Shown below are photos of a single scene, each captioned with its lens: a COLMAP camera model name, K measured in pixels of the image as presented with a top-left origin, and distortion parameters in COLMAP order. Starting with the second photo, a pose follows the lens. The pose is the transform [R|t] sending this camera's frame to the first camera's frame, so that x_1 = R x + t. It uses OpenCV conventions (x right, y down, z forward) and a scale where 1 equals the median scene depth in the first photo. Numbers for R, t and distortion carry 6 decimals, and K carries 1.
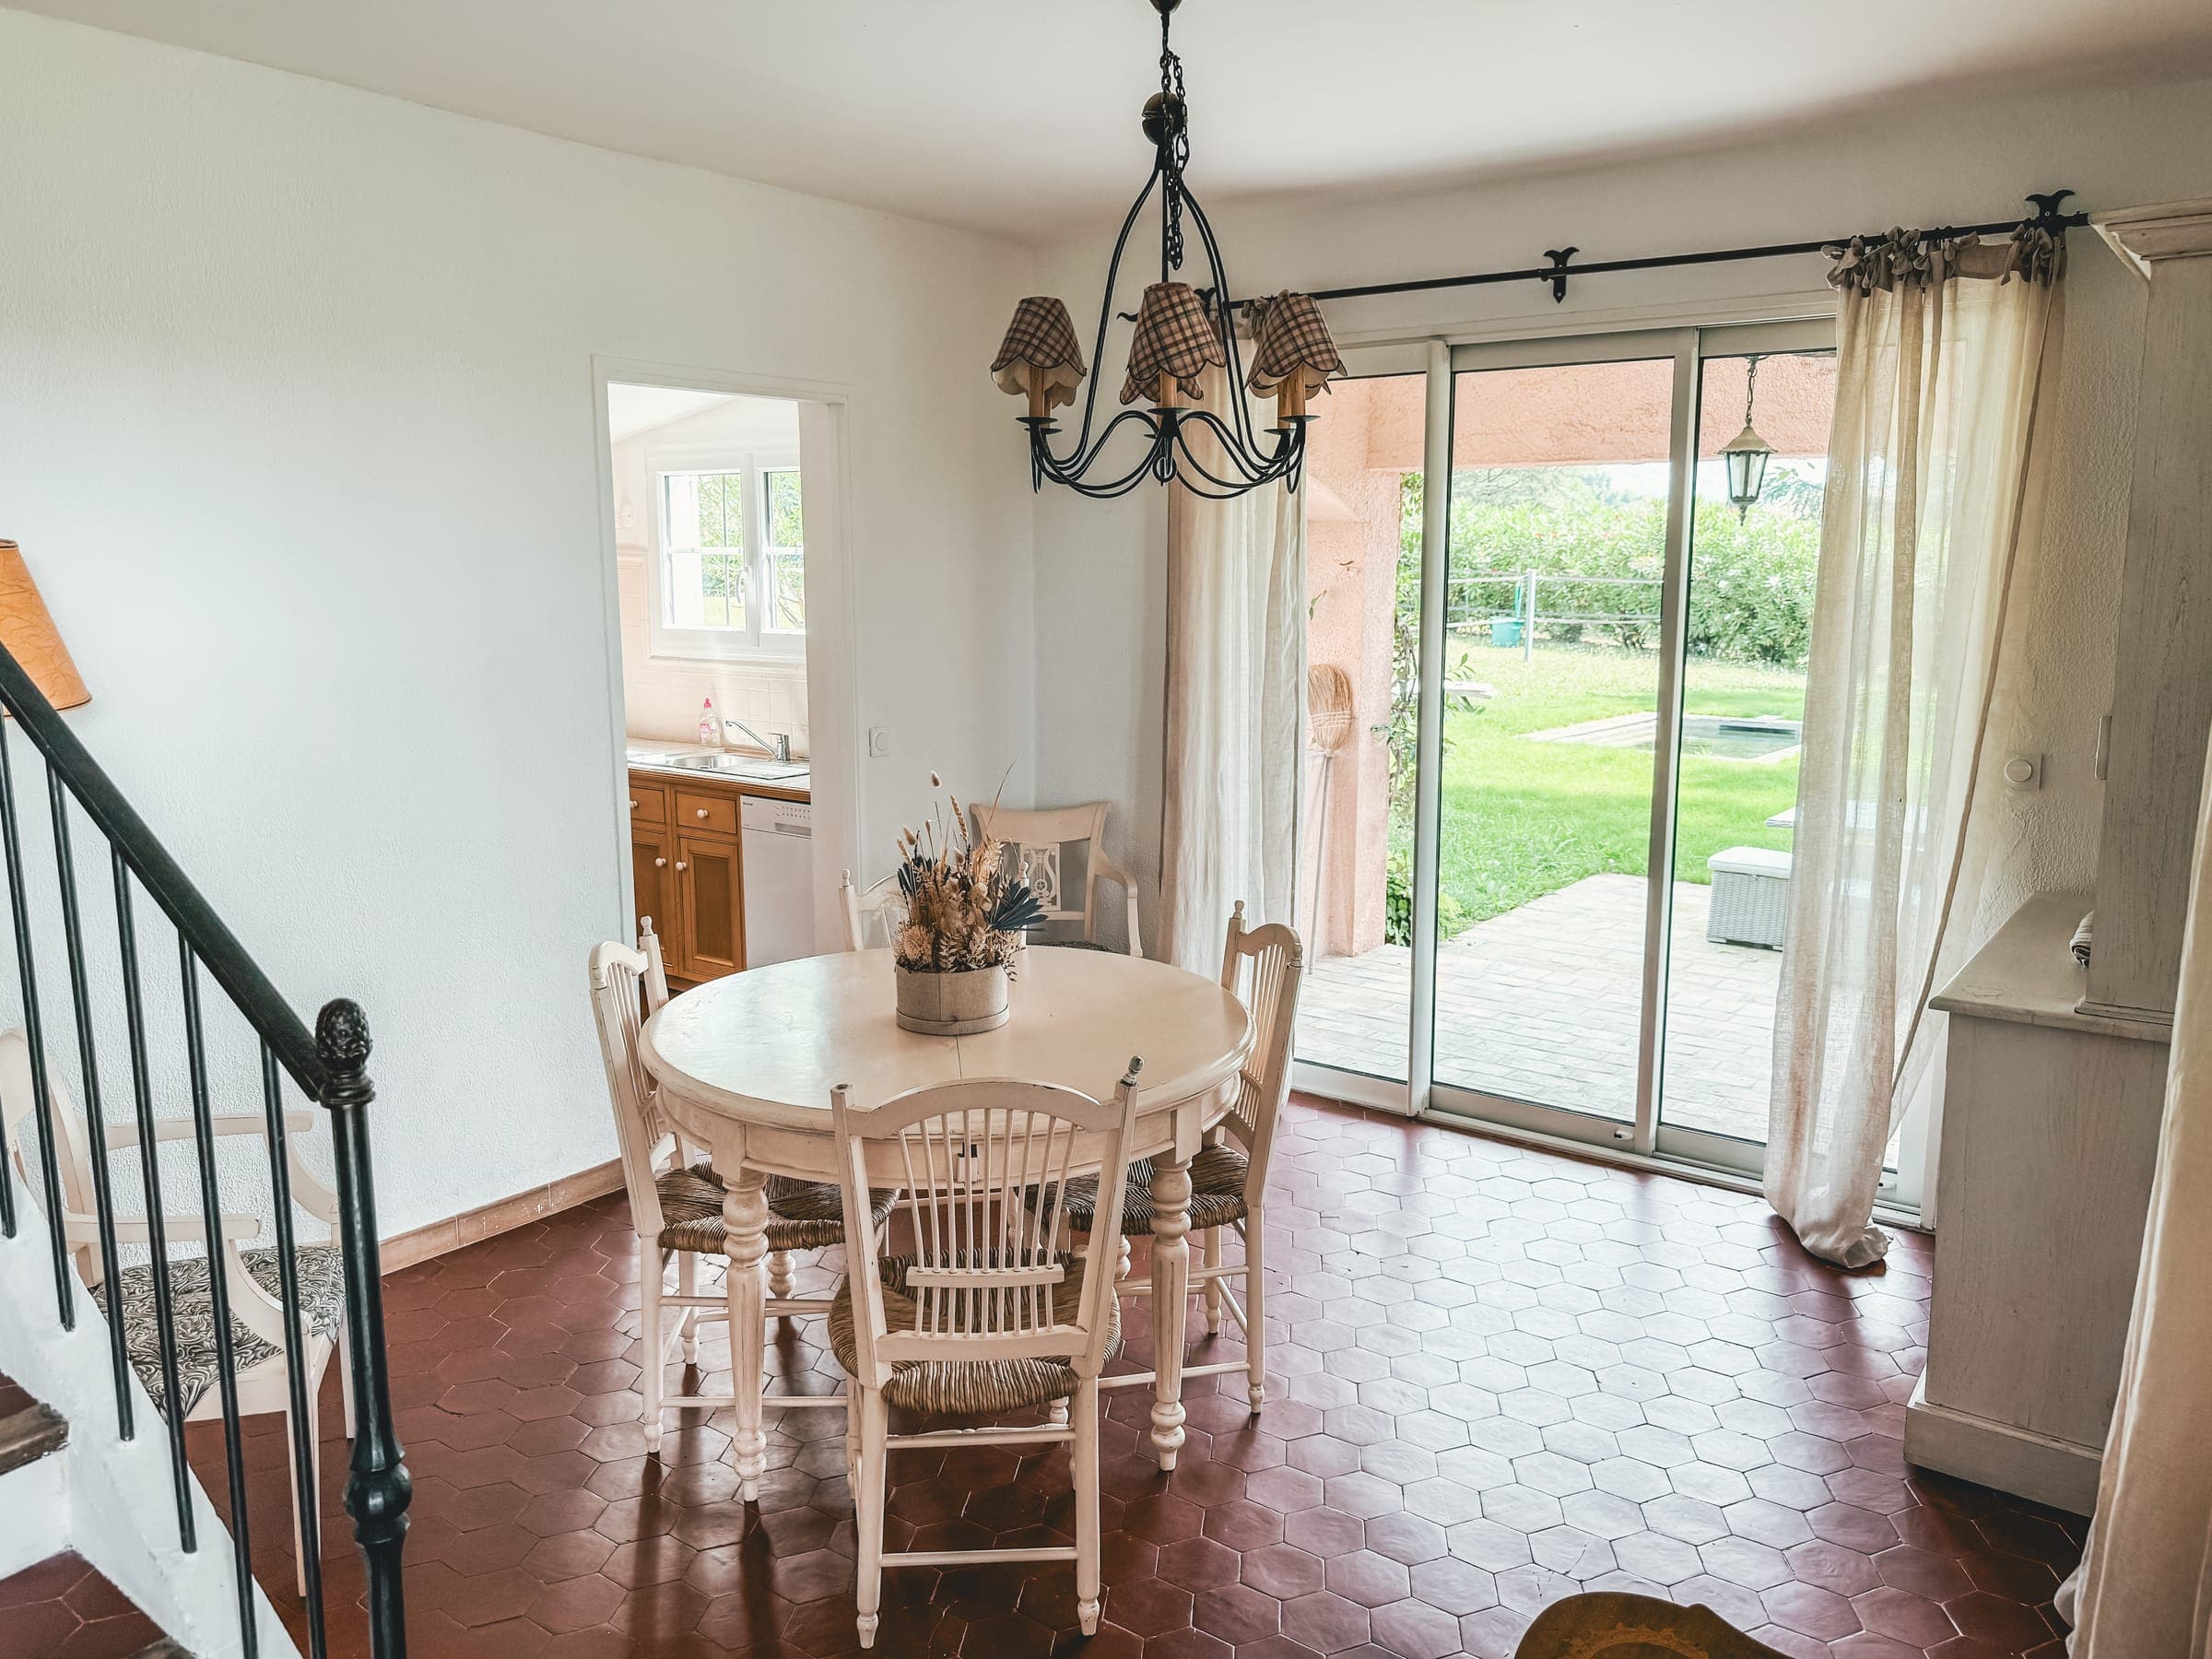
lens RADIAL K [[1590.1, 0, 1106.1], [0, 1590.1, 832.4], [0, 0, 1]] dist [-0.000666, -0.000101]
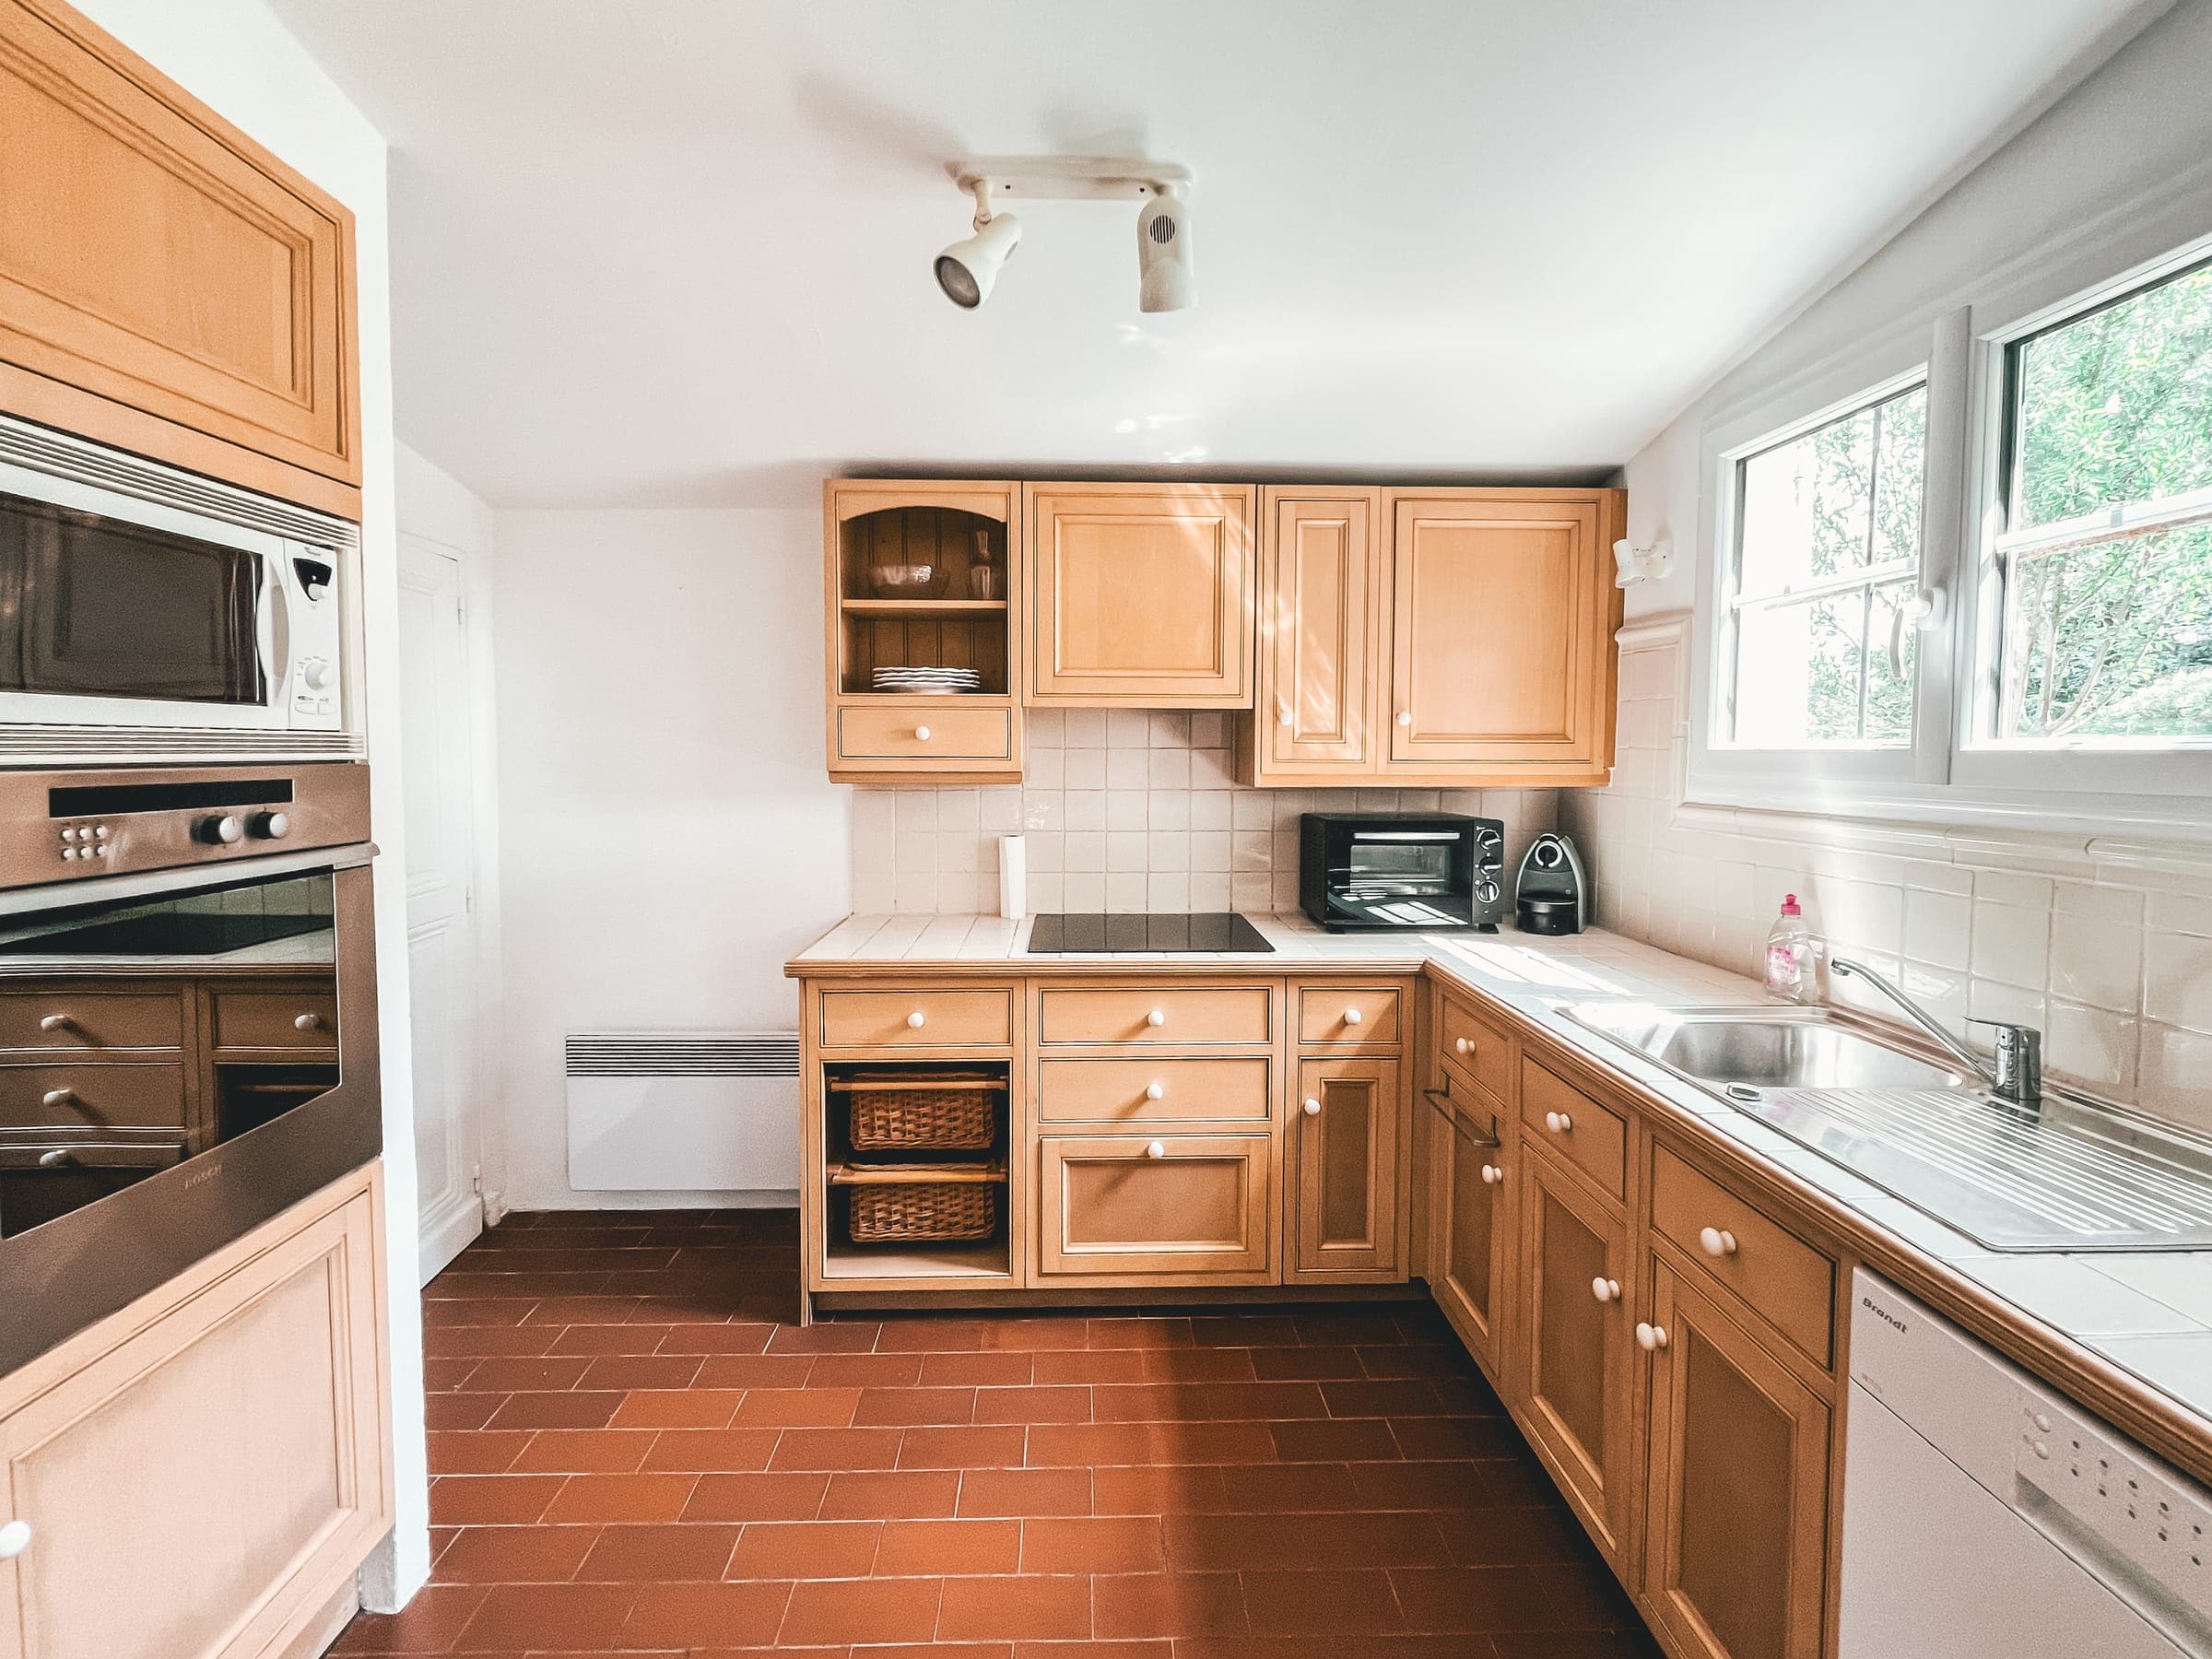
lens RADIAL K [[985.1, 0, 1101.5], [0, 985.1, 815.1], [0, 0, 1]] dist [-0.000442, -0.000149]
pose [[0.624352, 0.038924, -0.780173, -0.159450], [-0.125209, 0.990831, -0.050766, -0.070037], [0.771043, 0.129380, 0.623501, 0.688145]]
